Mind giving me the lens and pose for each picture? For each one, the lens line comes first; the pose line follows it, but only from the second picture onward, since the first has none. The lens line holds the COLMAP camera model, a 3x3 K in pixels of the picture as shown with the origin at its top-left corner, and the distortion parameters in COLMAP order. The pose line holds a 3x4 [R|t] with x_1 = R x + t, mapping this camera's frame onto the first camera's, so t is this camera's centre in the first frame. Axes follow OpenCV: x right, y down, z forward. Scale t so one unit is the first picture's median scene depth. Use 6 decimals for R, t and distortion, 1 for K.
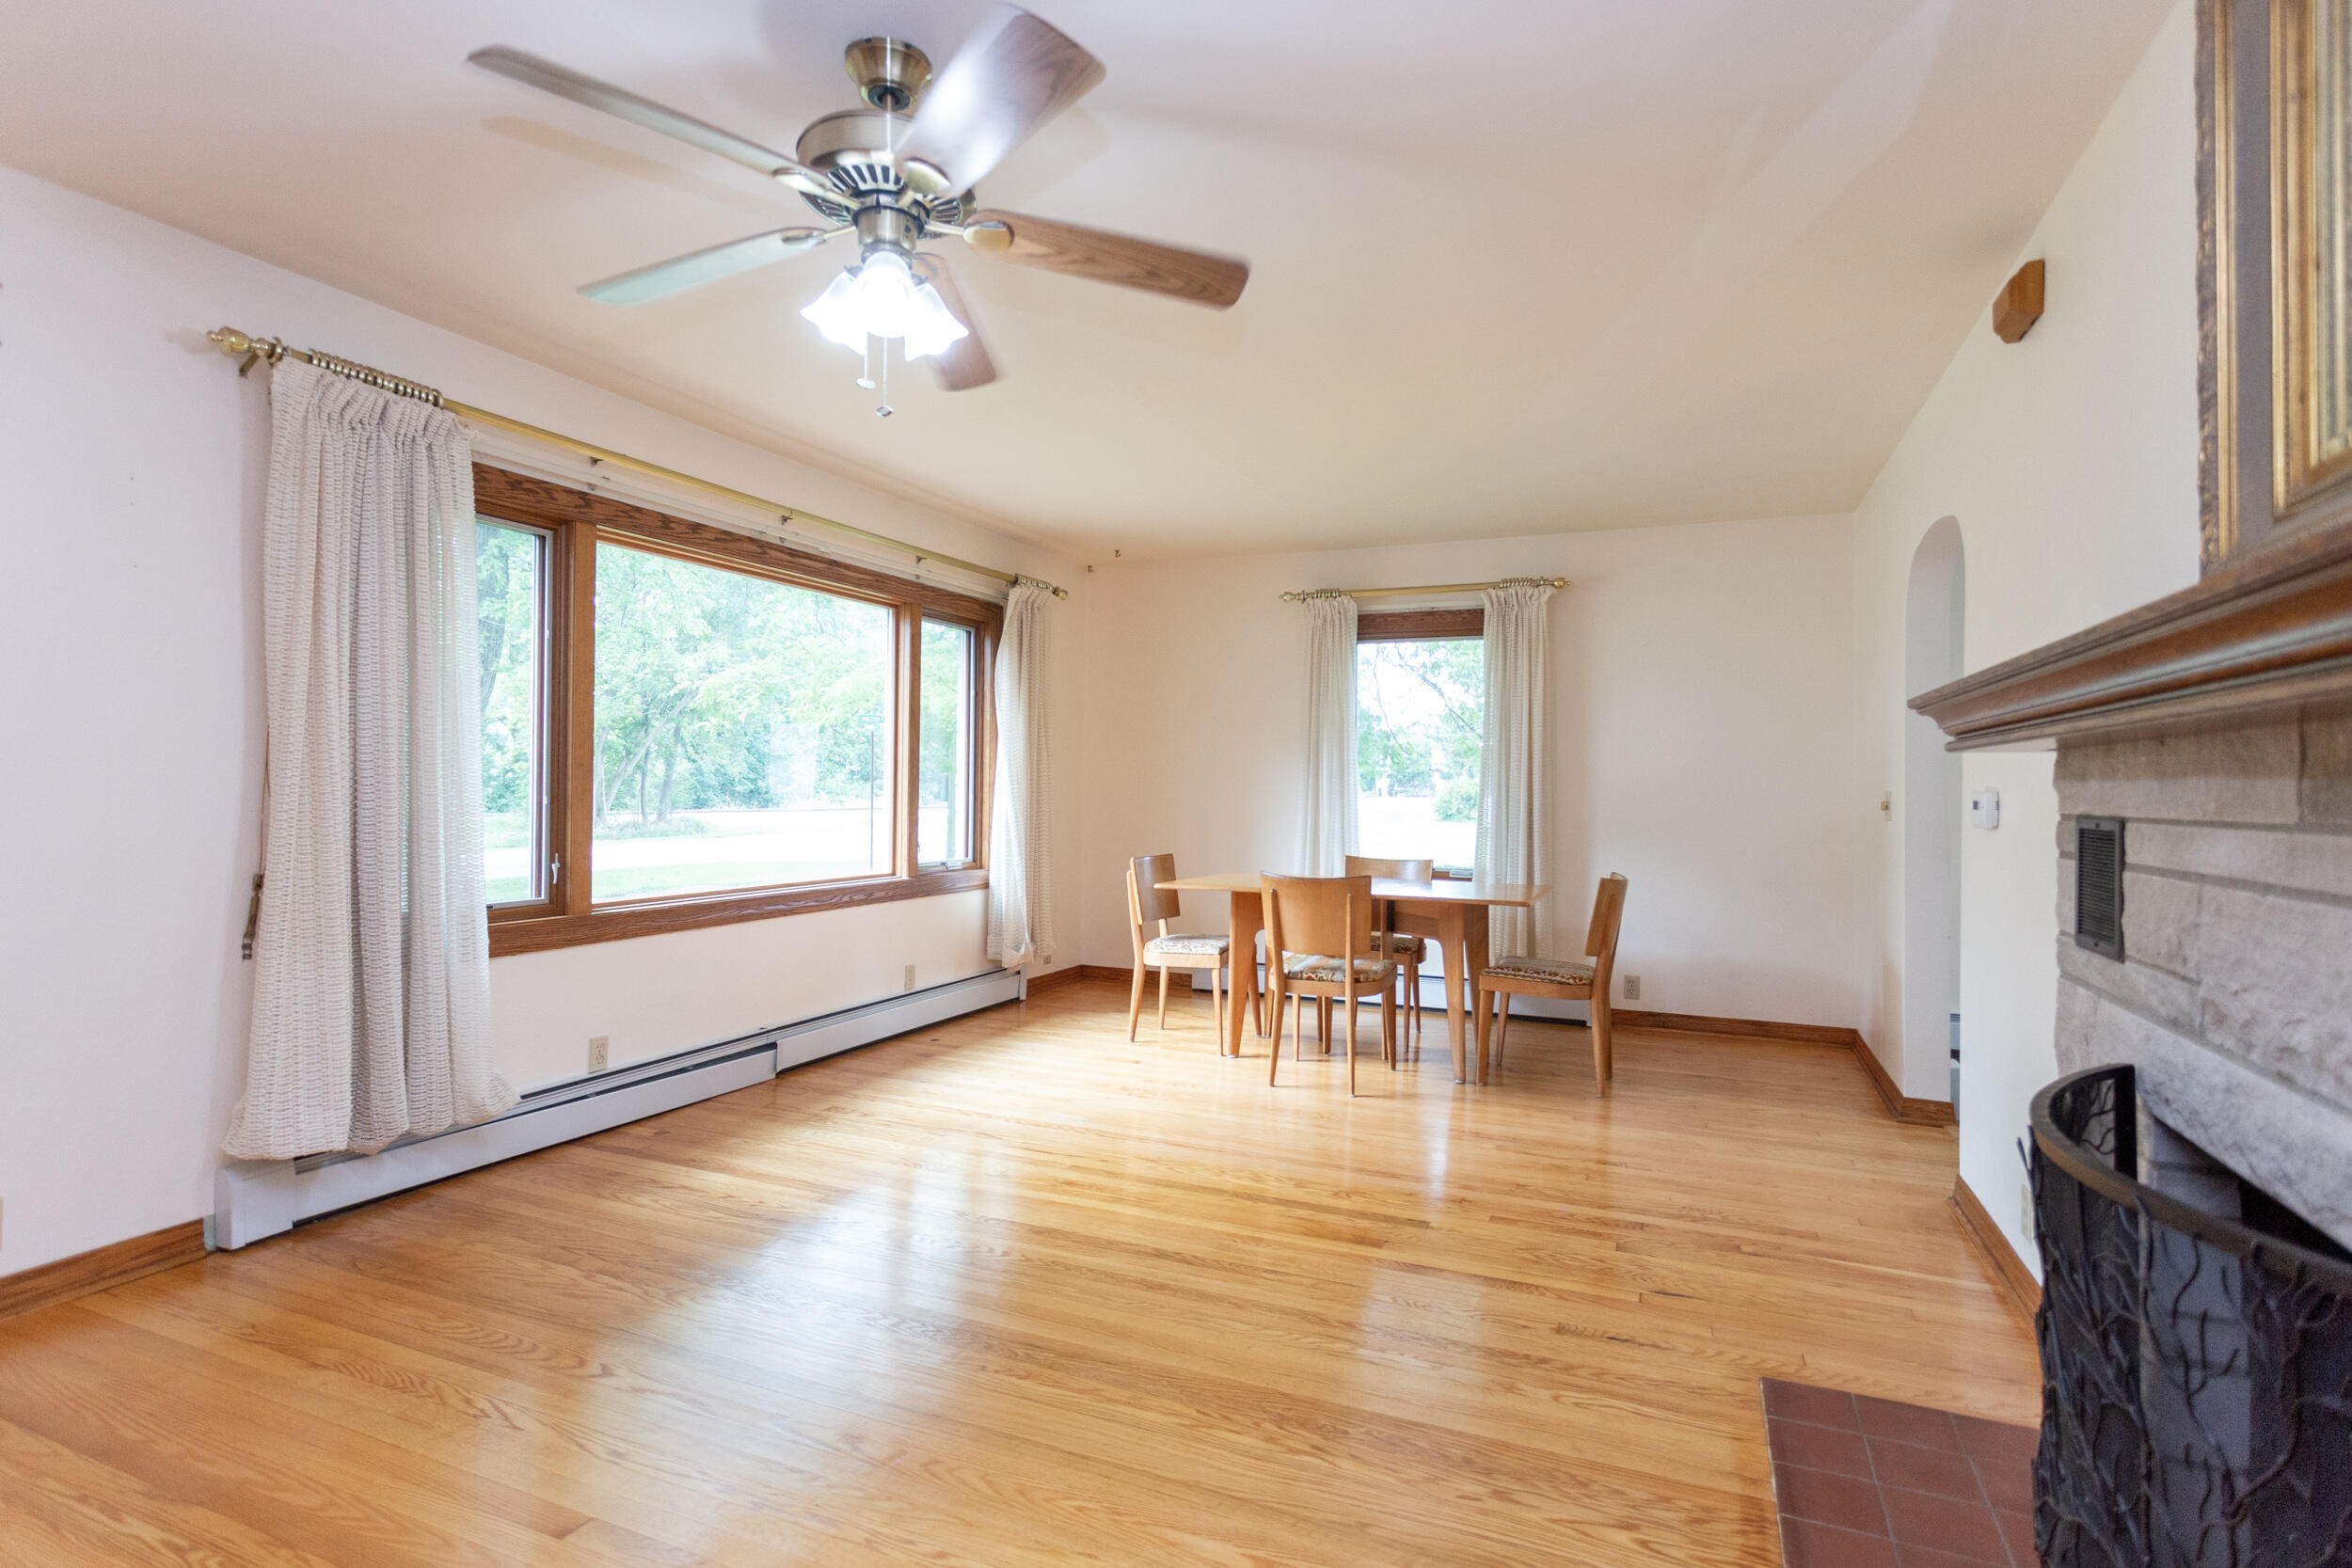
lens RADIAL K [[1150.6, 0, 1175.5], [0, 1150.6, 816.4], [0, 0, 1]] dist [0.000373, -0.000117]
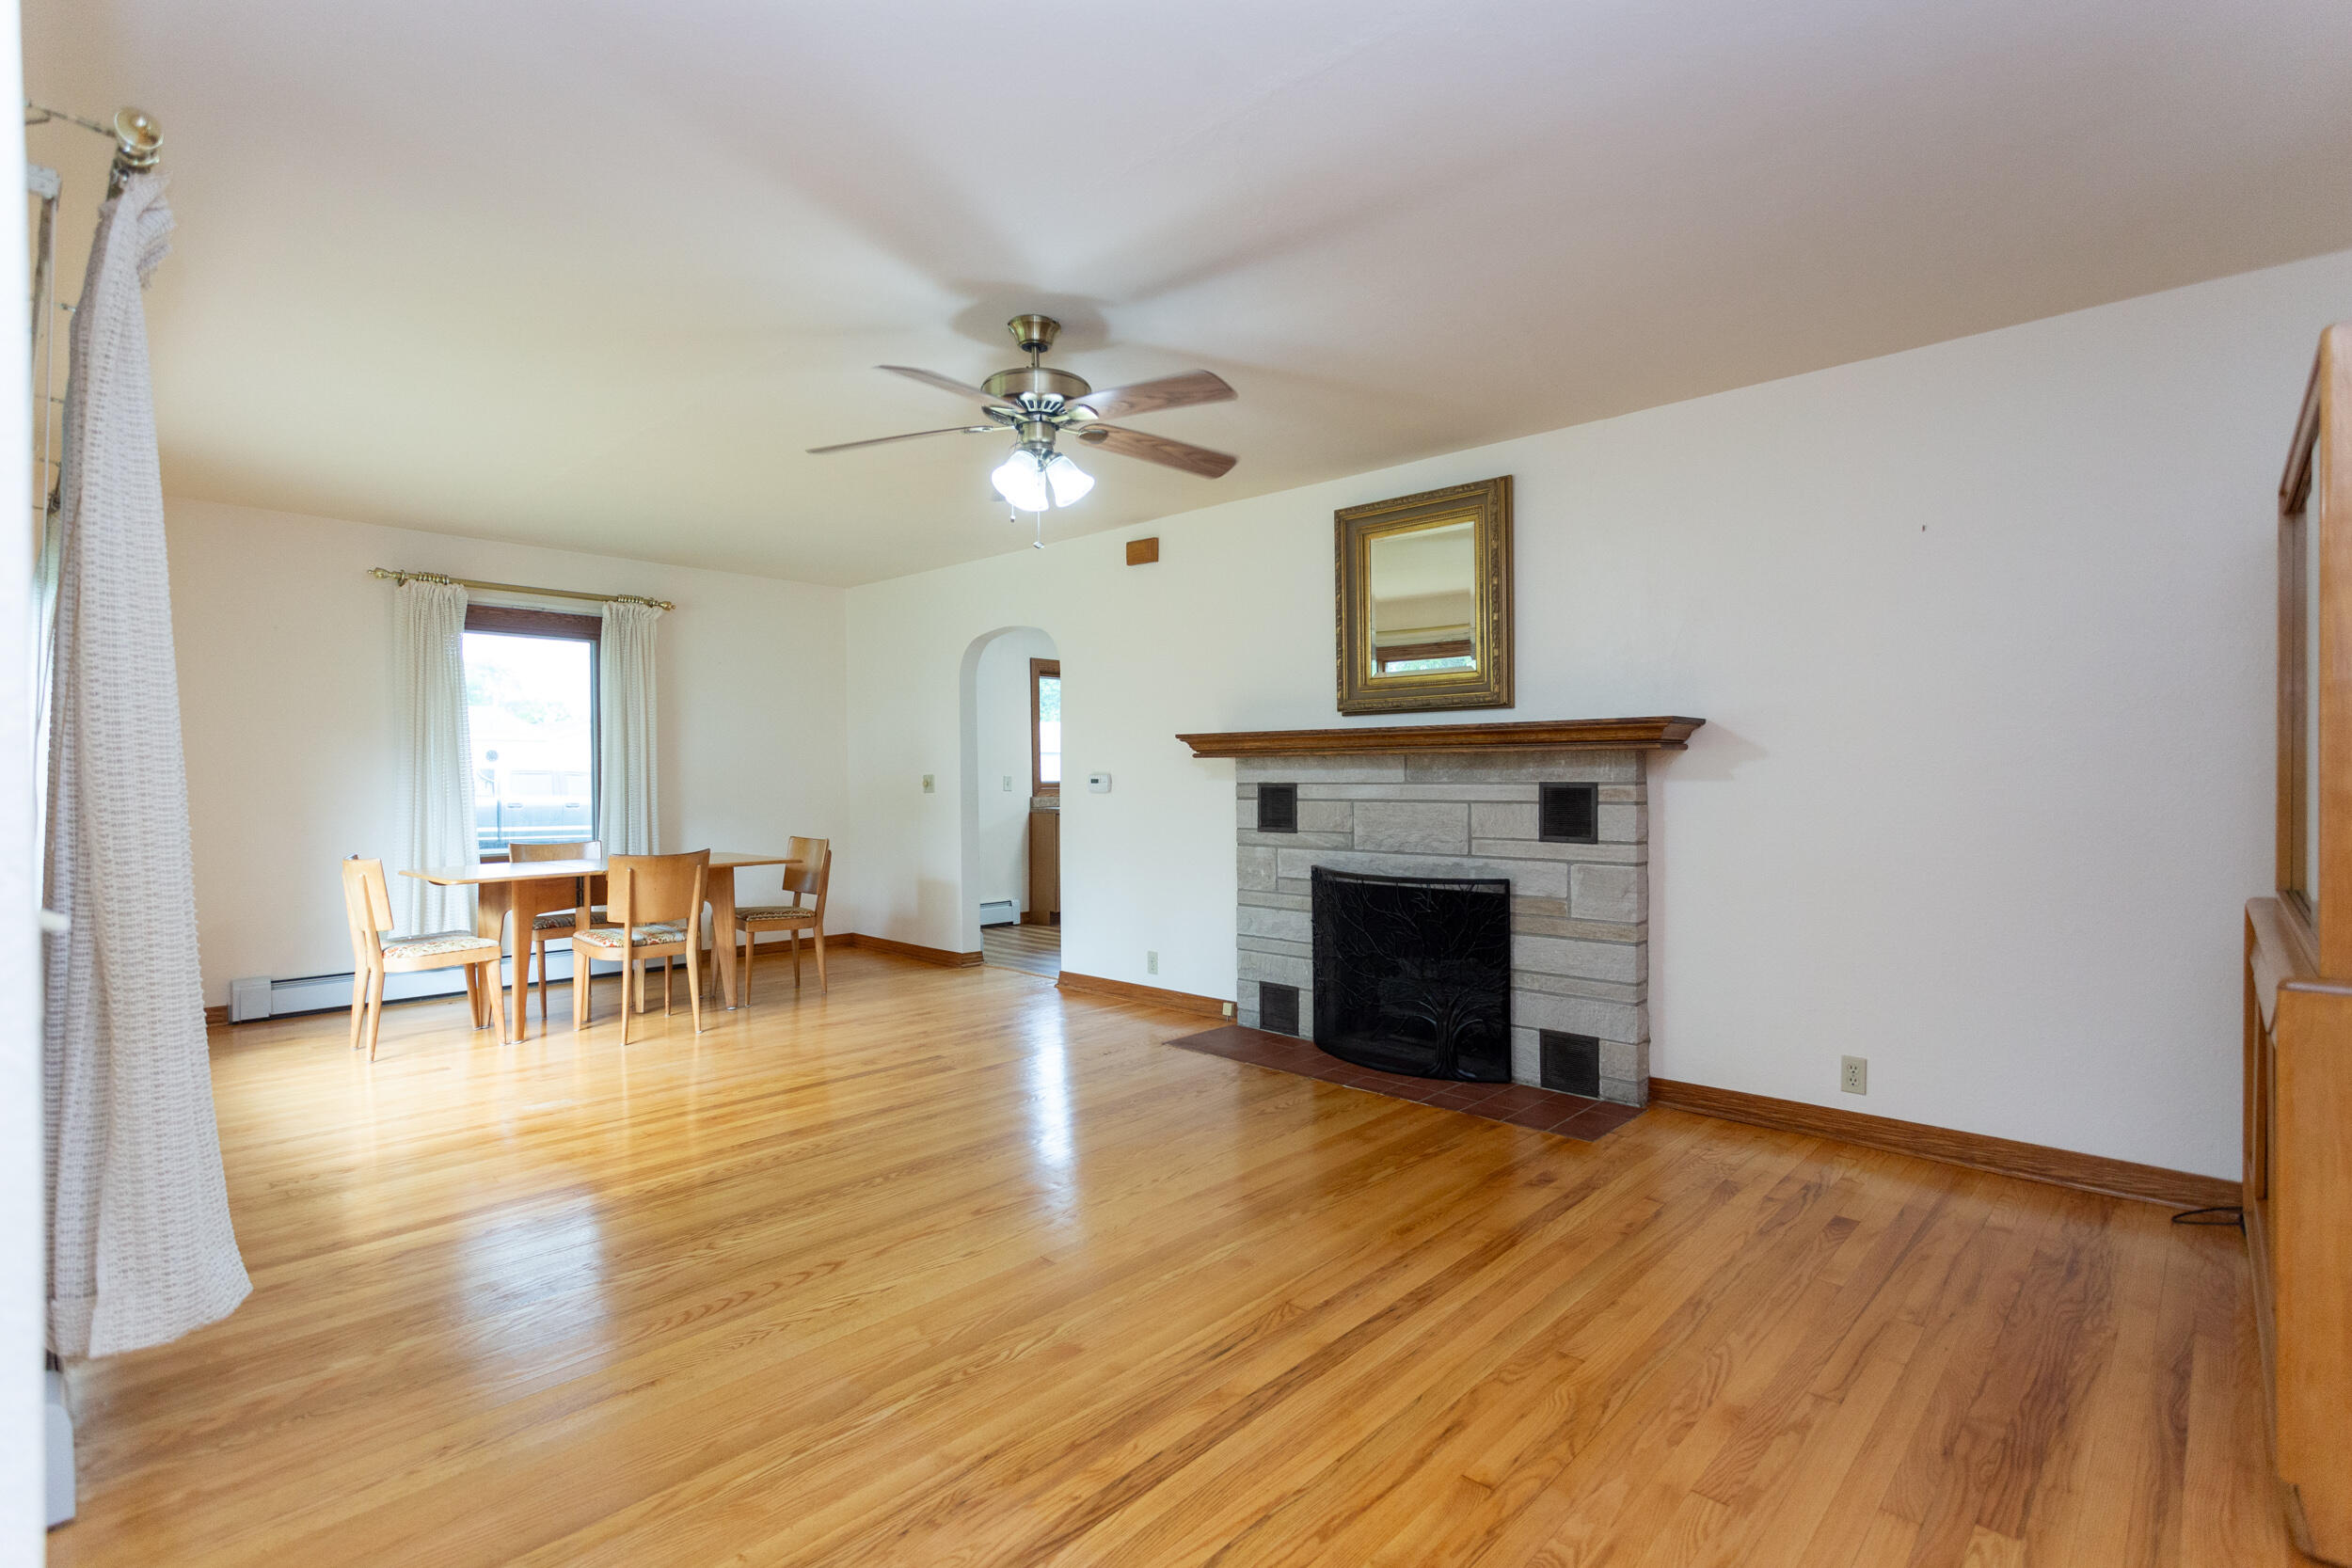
lens RADIAL K [[1111.1, 0, 1176.0], [0, 1111.1, 784.0], [0, 0, 1]] dist [0.001622, 0.000624]
pose [[0.345182, -0.020058, 0.938322, -1.415609], [0.031228, 0.999463, 0.009877, -0.024340], [-0.938016, 0.025893, 0.345623, 0.231235]]
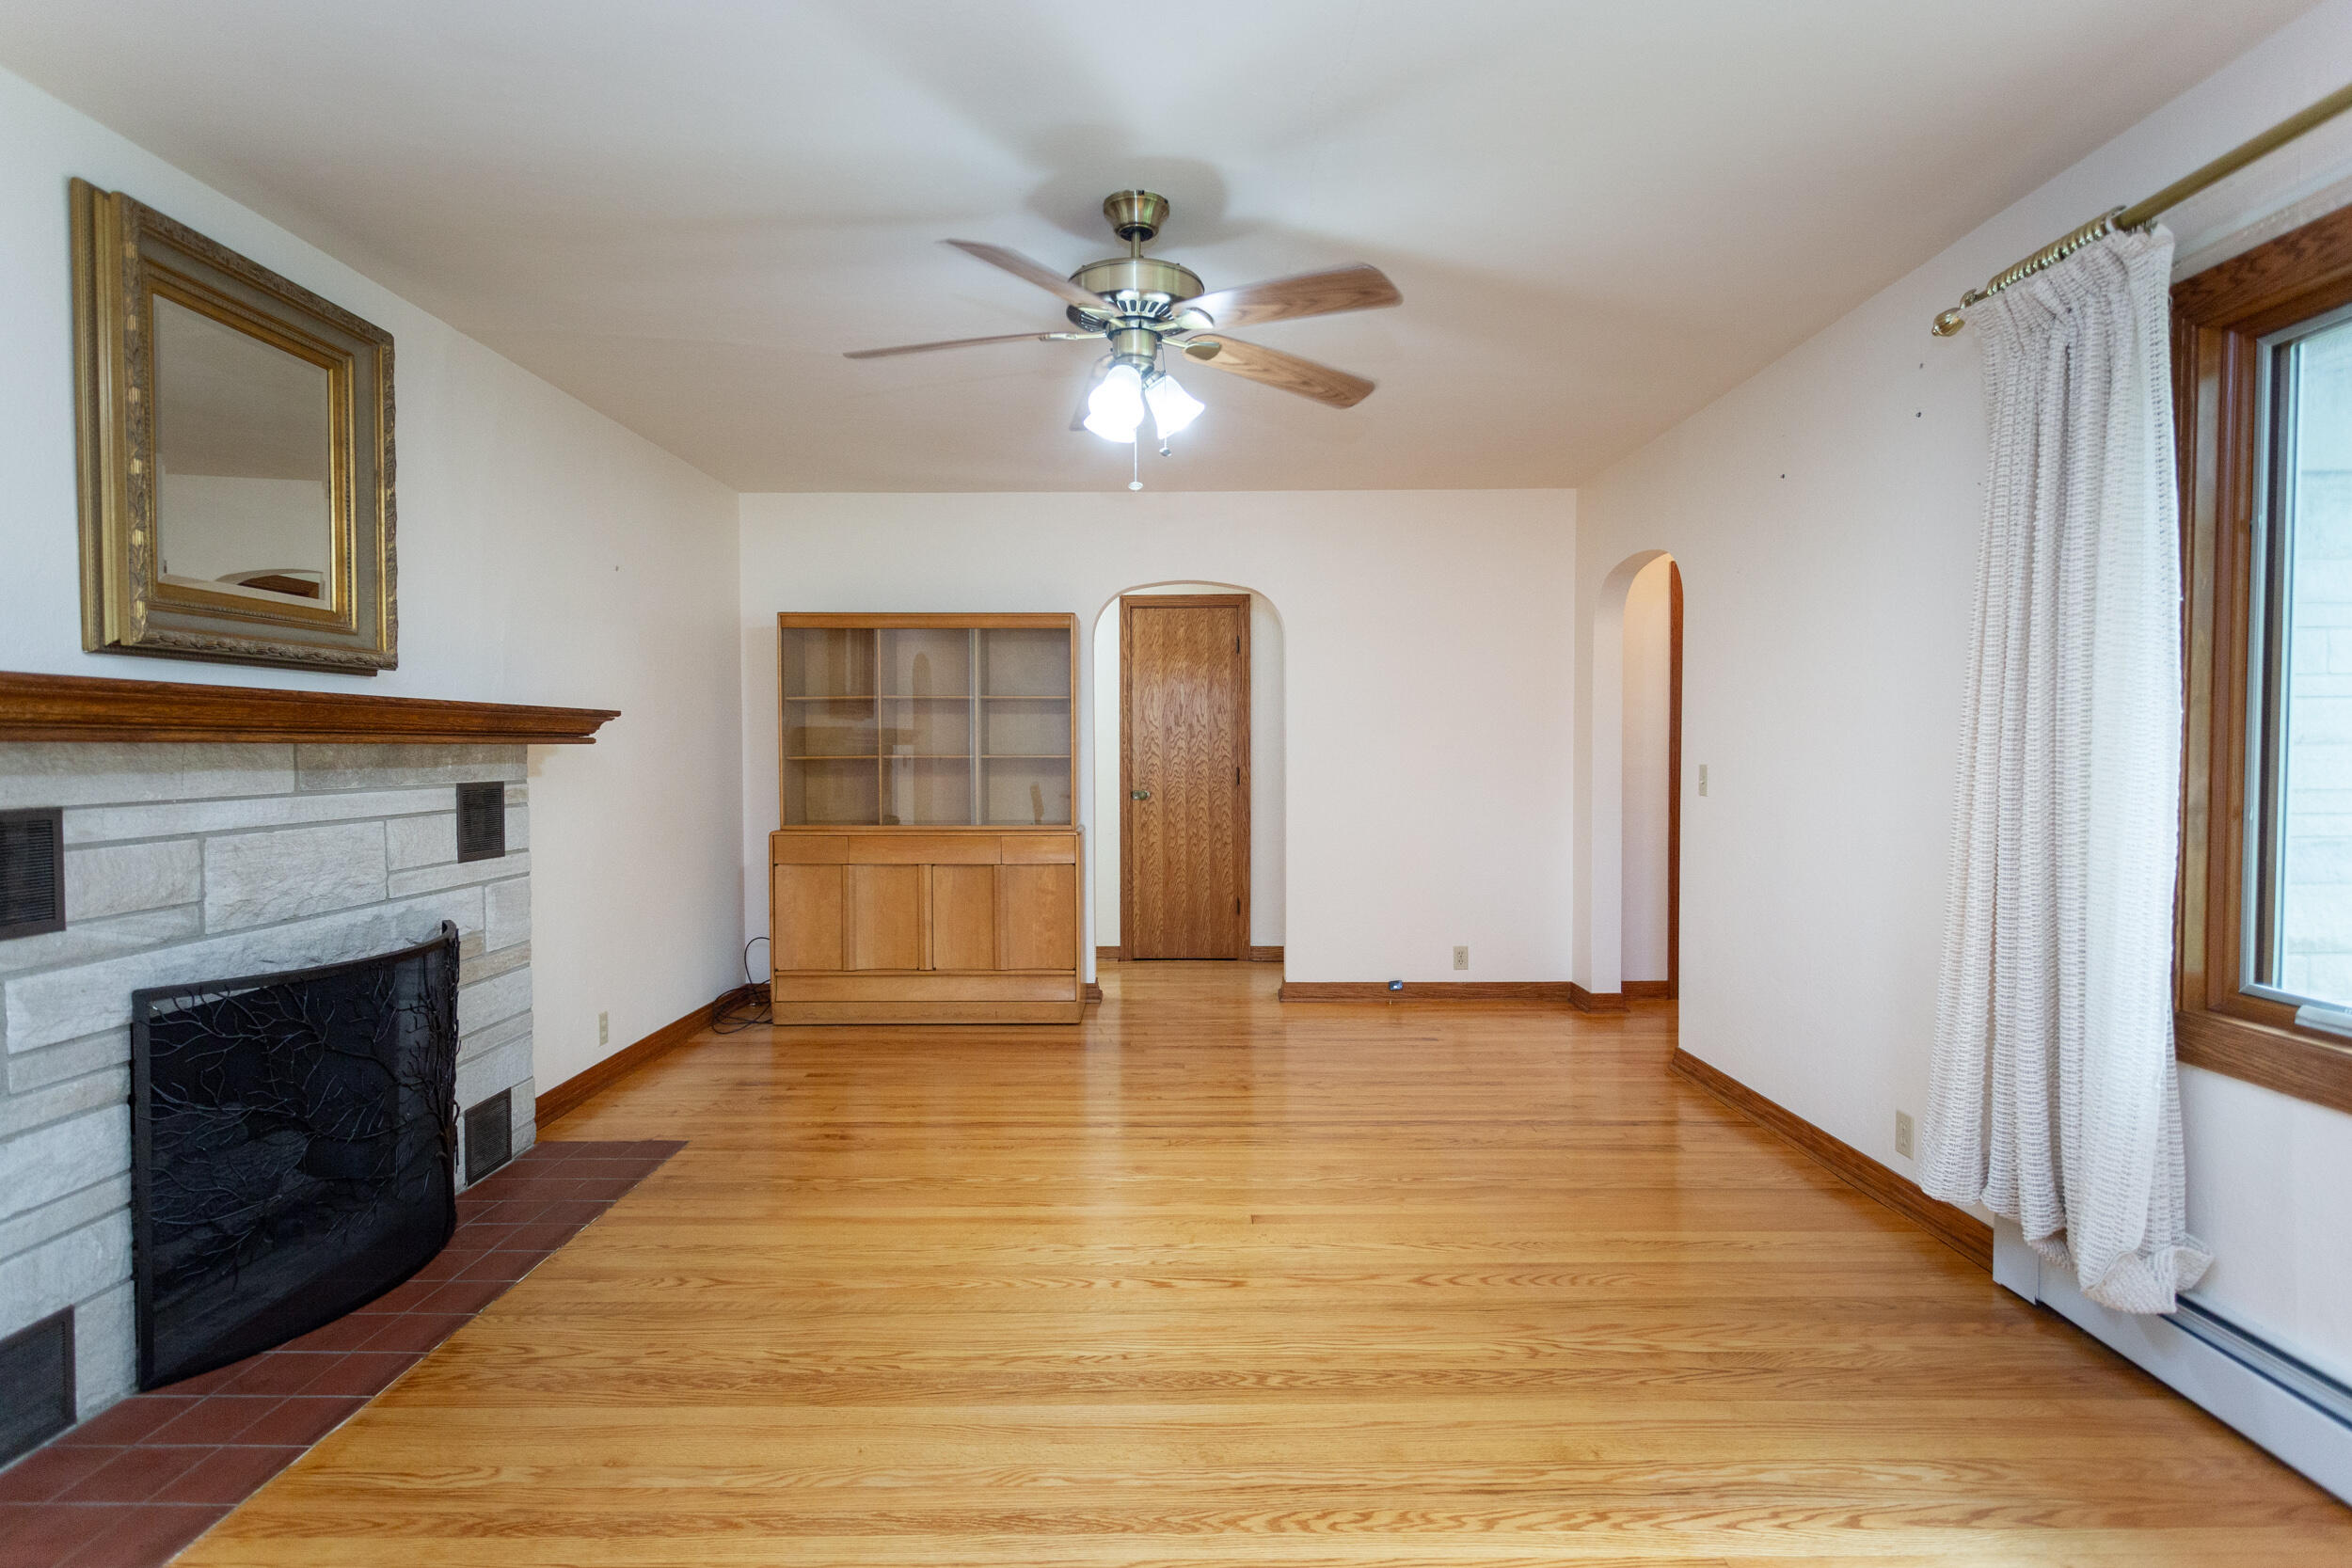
lens RADIAL K [[1161.8, 0, 1177.0], [0, 1161.8, 777.0], [0, 0, 1]] dist [0.001249, 0.000187]
pose [[-0.918059, 0.003553, -0.396428, 0.190346], [-0.015418, 0.998883, 0.044658, -0.074179], [0.396144, 0.047110, -0.916979, 1.890693]]
